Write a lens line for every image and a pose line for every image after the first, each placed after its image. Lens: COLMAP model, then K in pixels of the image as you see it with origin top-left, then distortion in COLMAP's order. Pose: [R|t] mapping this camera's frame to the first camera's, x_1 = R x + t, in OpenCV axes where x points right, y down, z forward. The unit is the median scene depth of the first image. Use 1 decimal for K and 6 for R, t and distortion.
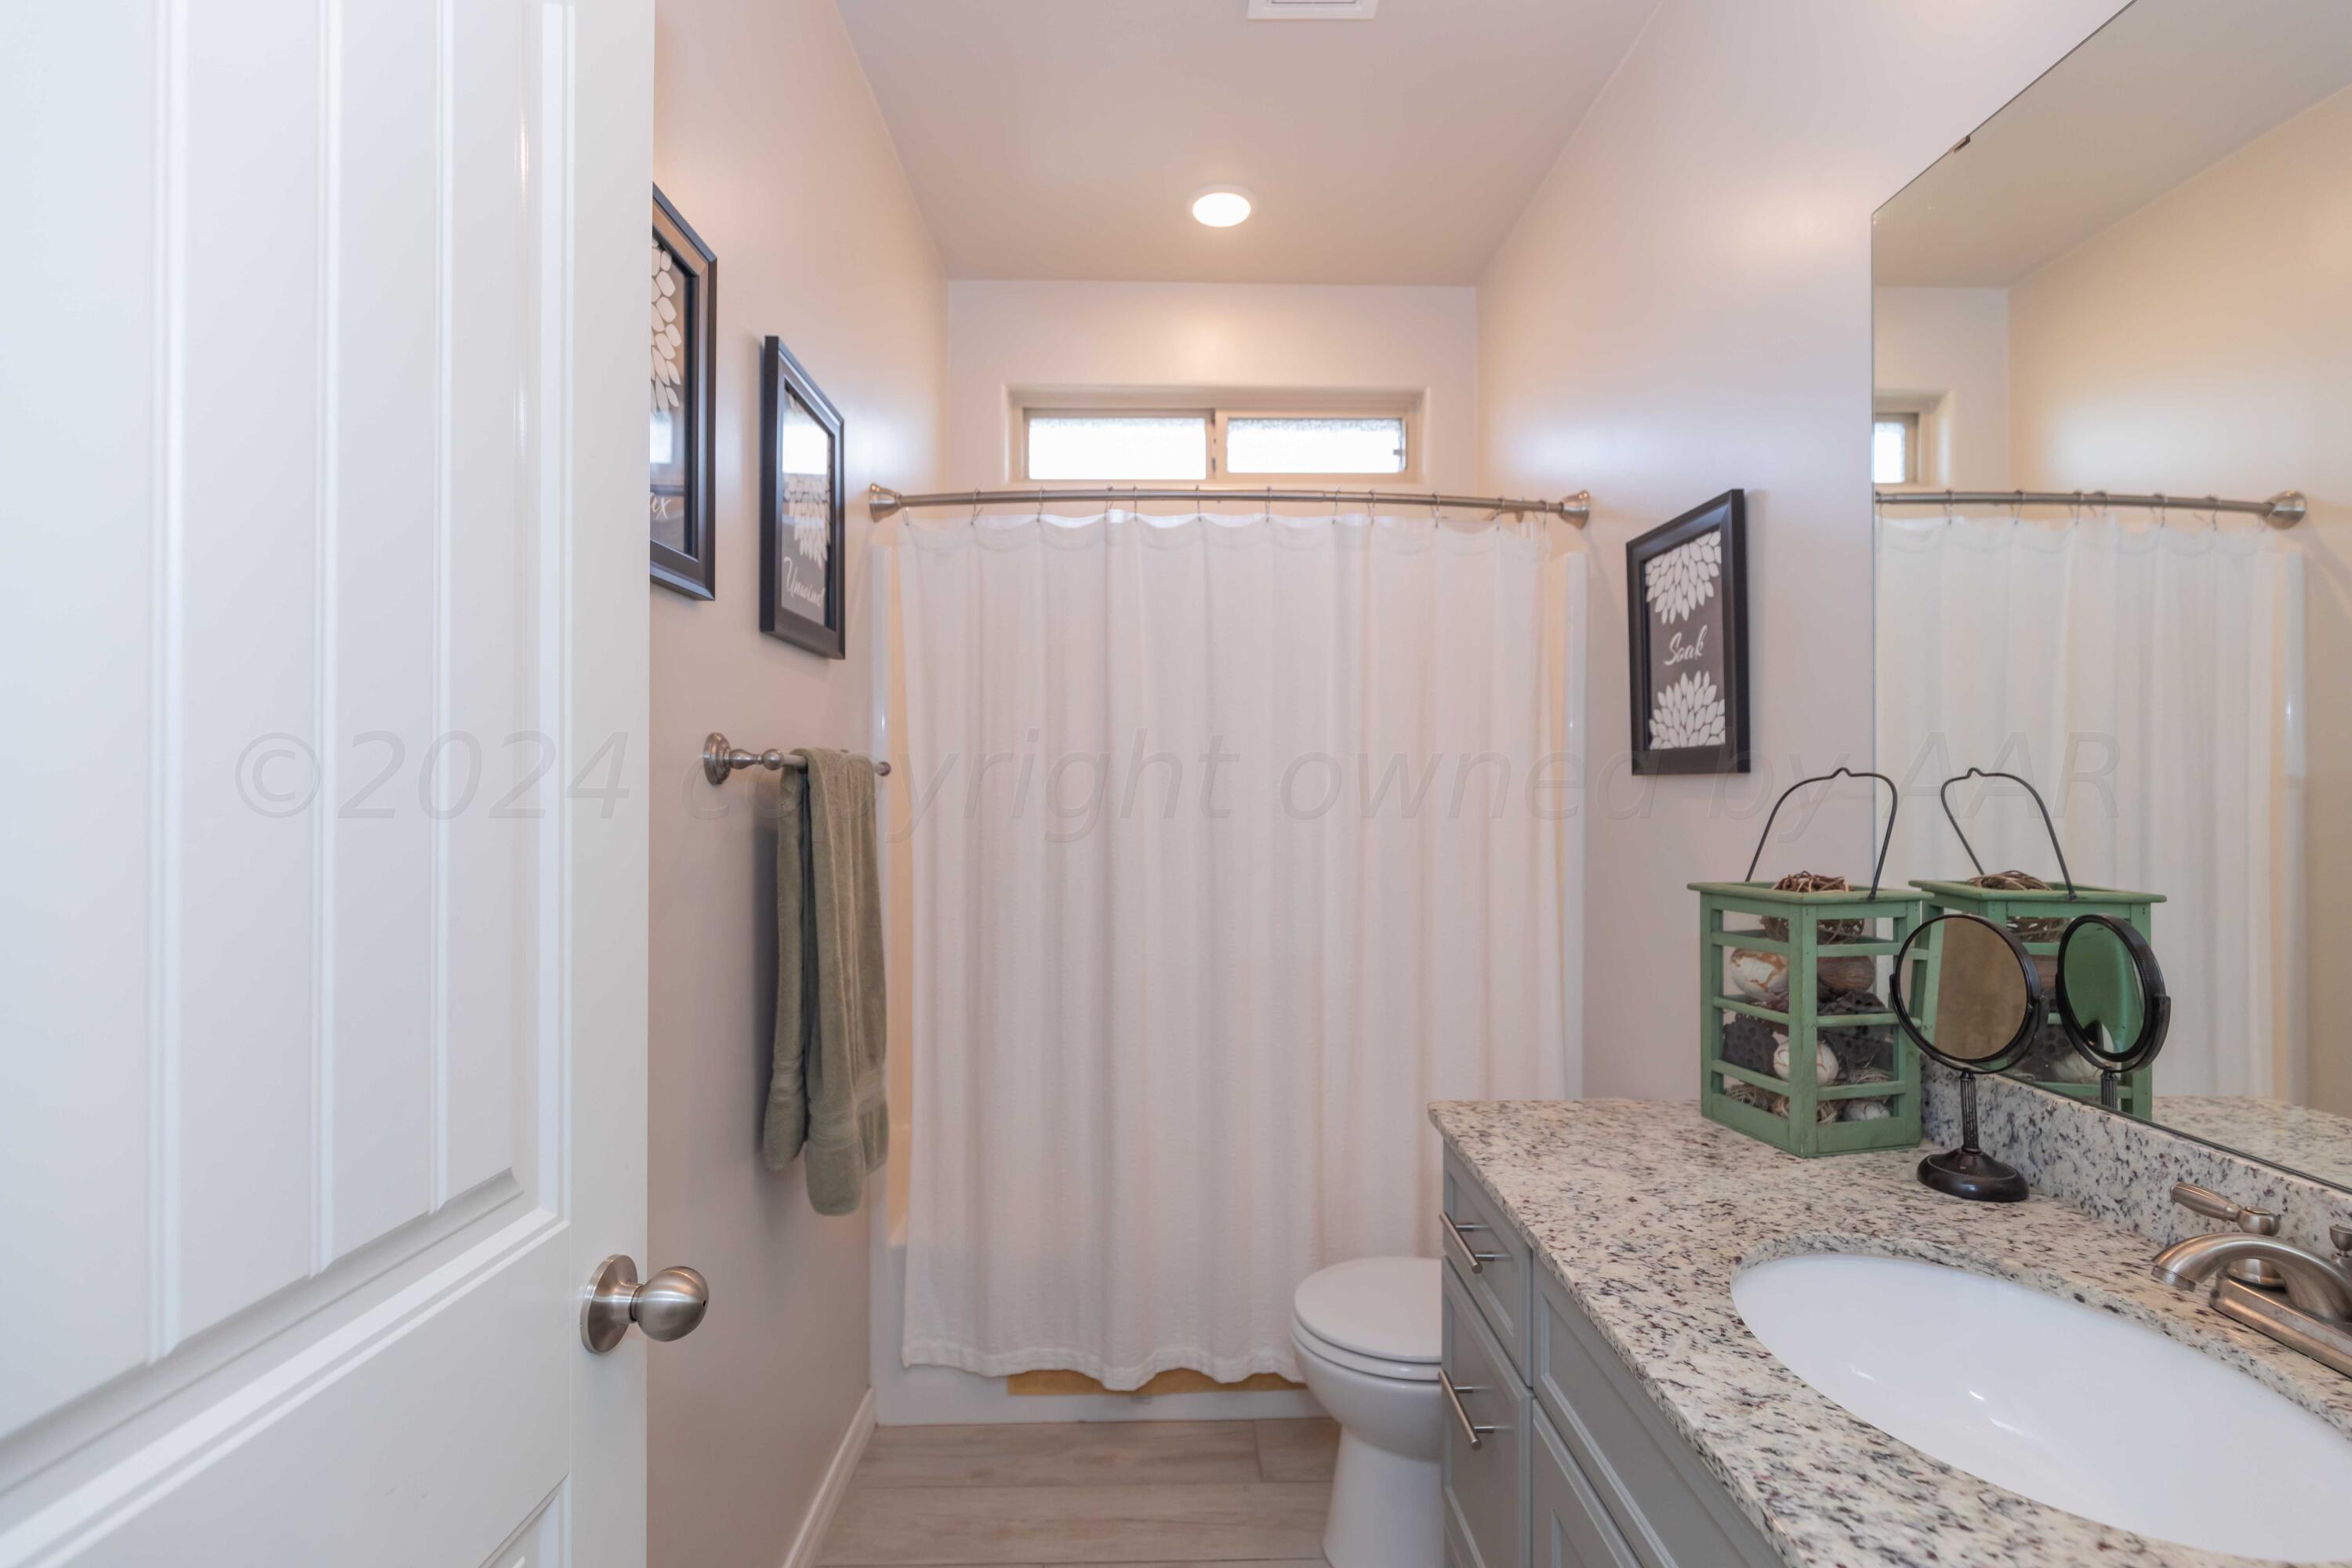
lens RADIAL K [[1022.8, 0, 1197.3], [0, 1022.8, 806.6], [0, 0, 1]] dist [-0.003390, -0.000833]
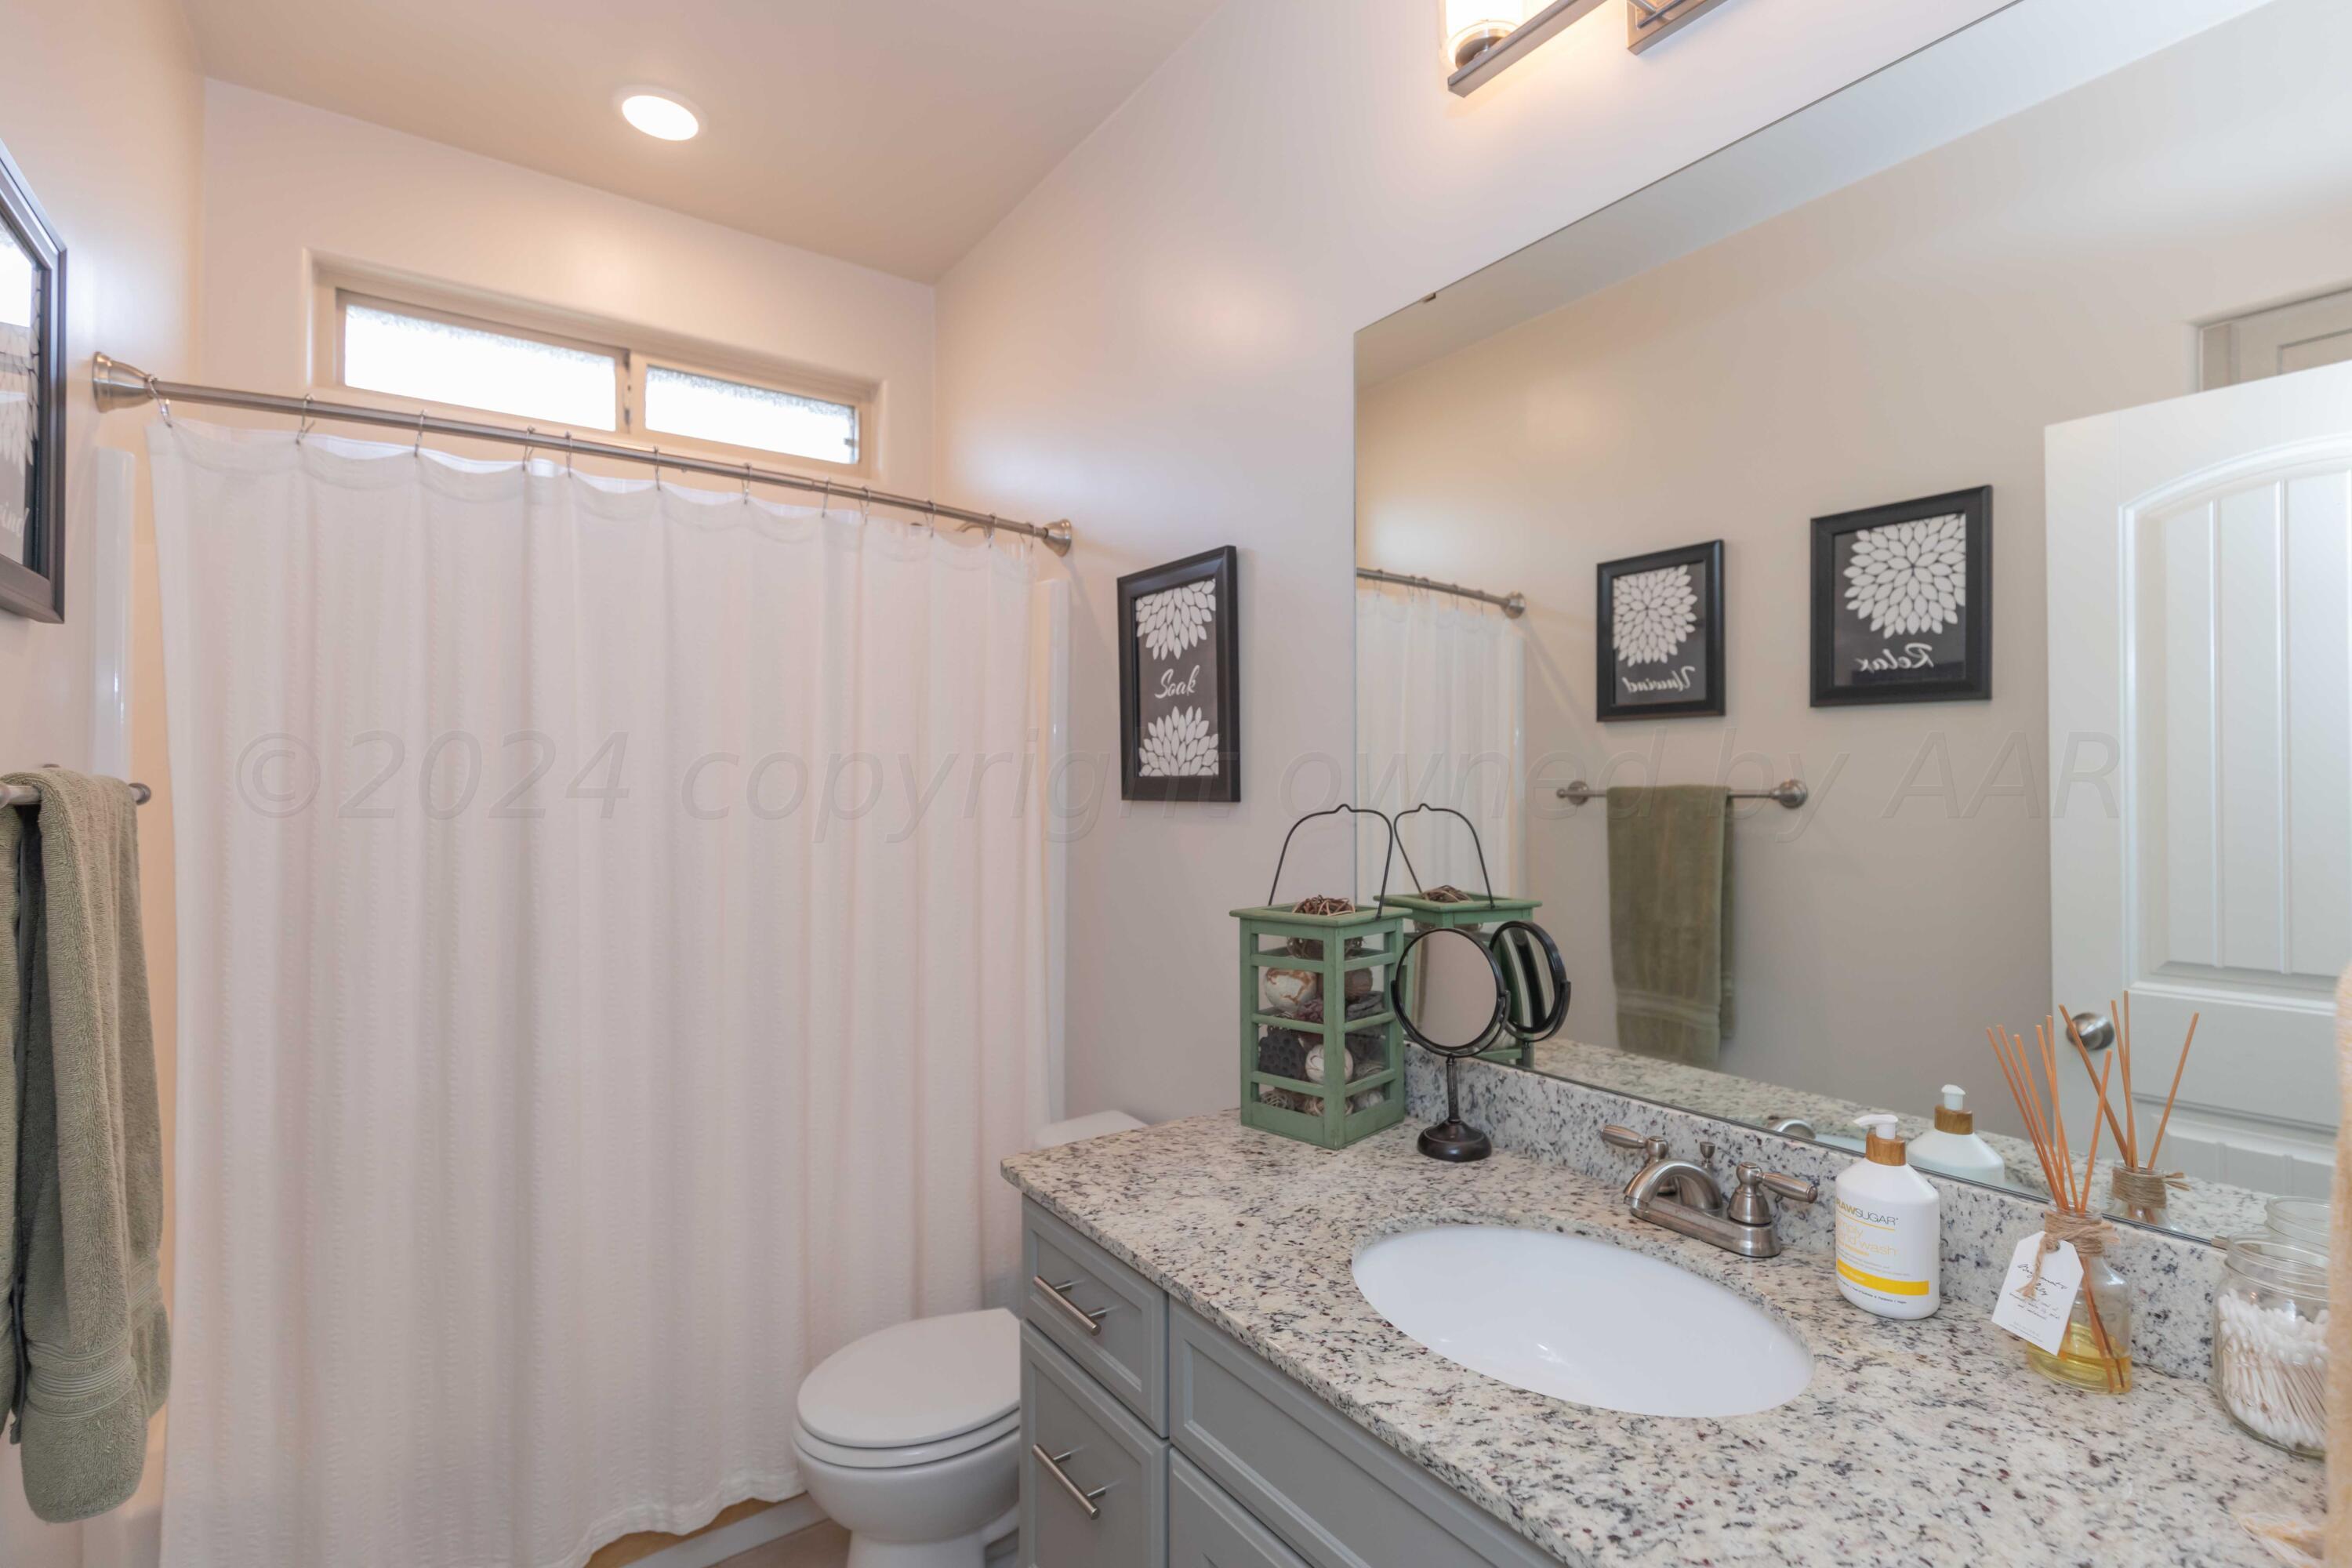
lens RADIAL K [[1049.9, 0, 1180.4], [0, 1049.9, 796.0], [0, 0, 1]] dist [-0.000897, -0.000537]
pose [[0.833267, -0.000434, 0.552871, -0.180580], [0.006435, 0.999940, -0.008913, -0.037409], [-0.552833, 0.010985, 0.833219, 0.107257]]
